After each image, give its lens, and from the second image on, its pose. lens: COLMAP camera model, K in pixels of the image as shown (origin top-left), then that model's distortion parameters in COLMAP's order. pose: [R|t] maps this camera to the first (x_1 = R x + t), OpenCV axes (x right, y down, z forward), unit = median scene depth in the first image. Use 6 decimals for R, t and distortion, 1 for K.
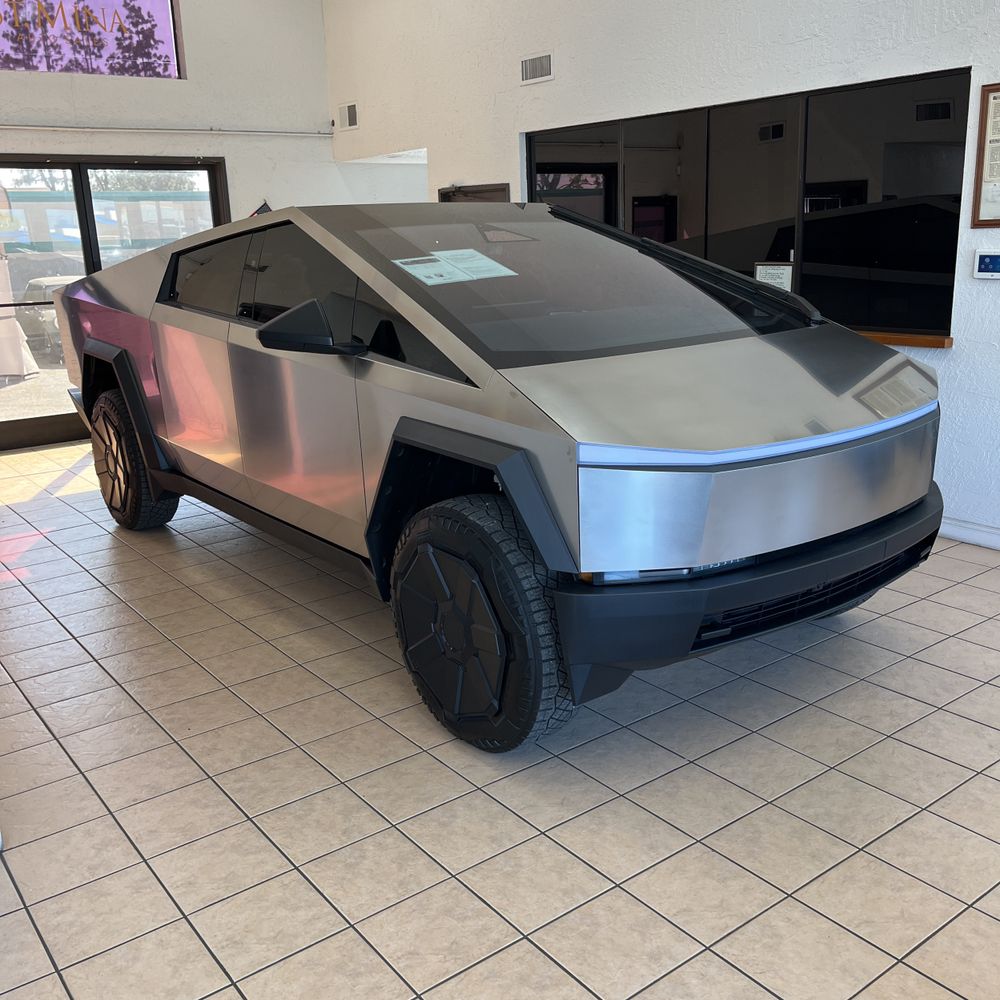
lens RADIAL K [[1007.6, 0, 499.2], [0, 1007.6, 493.6], [0, 0, 1]] dist [0.019253, 0.000000]
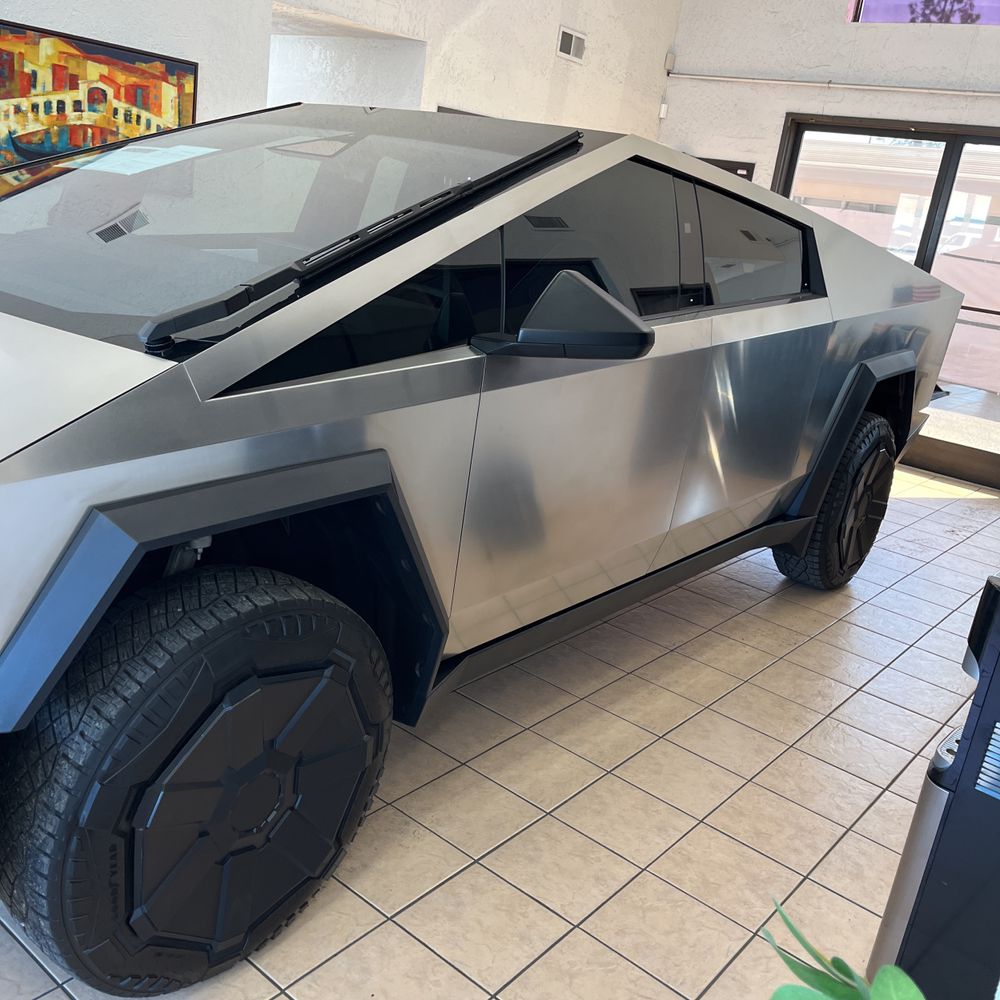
lens RADIAL K [[1007.6, 0, 490.6], [0, 1007.6, 512.7], [0, 0, 1]] dist [0.019253, 0.000000]
pose [[0.225054, 0.363573, -0.903972, 0.367346], [-0.375482, 0.888477, 0.263860, -0.131537], [0.899091, 0.280043, 0.336470, 0.478847]]
